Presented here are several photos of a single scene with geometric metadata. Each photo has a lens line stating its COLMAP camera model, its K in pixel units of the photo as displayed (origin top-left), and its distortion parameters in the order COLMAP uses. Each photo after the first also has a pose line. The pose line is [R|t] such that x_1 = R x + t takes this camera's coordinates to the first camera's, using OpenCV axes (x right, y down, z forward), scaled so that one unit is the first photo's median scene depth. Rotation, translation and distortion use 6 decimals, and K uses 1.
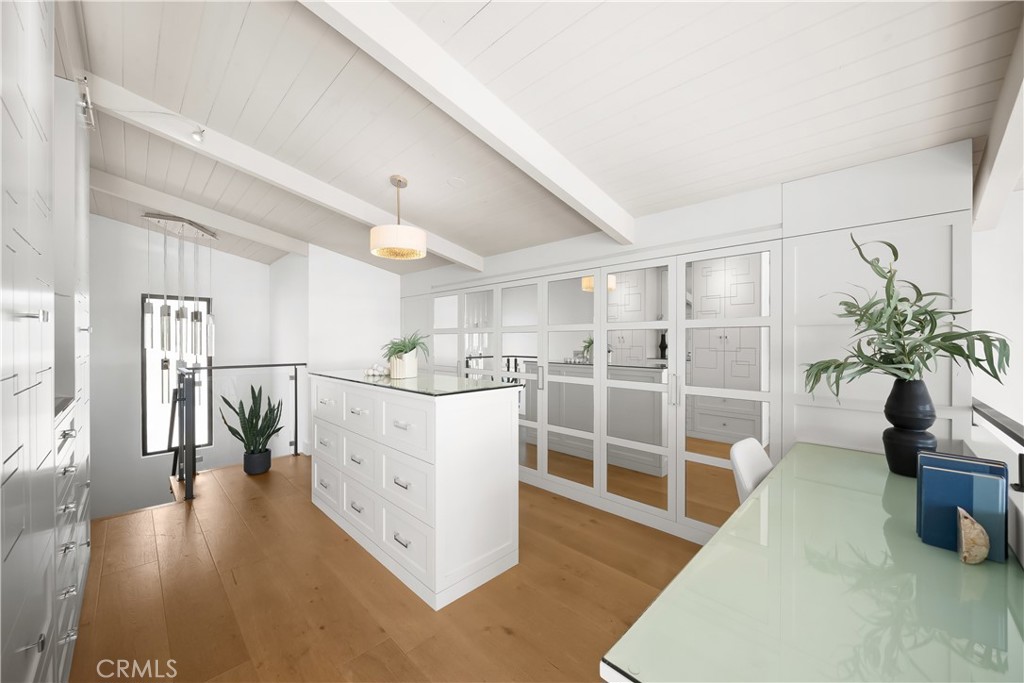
lens RADIAL K [[378.0, 0, 513.5], [0, 378.0, 342.6], [0, 0, 1]] dist [0.001055, -0.000024]
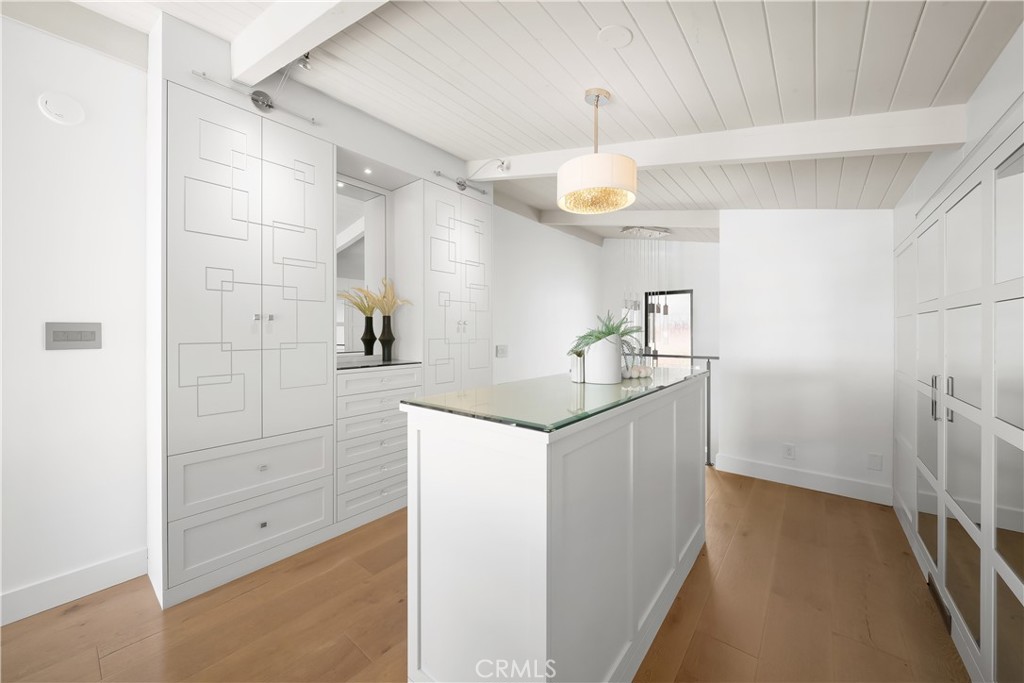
lens RADIAL K [[378.0, 0, 512.3], [0, 378.0, 332.7], [0, 0, 1]] dist [0.001055, -0.000024]
pose [[0.098488, 0.001470, -0.995137, 0.224708], [-0.004489, 0.999989, 0.001033, 0.003172], [0.995128, 0.004366, 0.098494, 0.474438]]
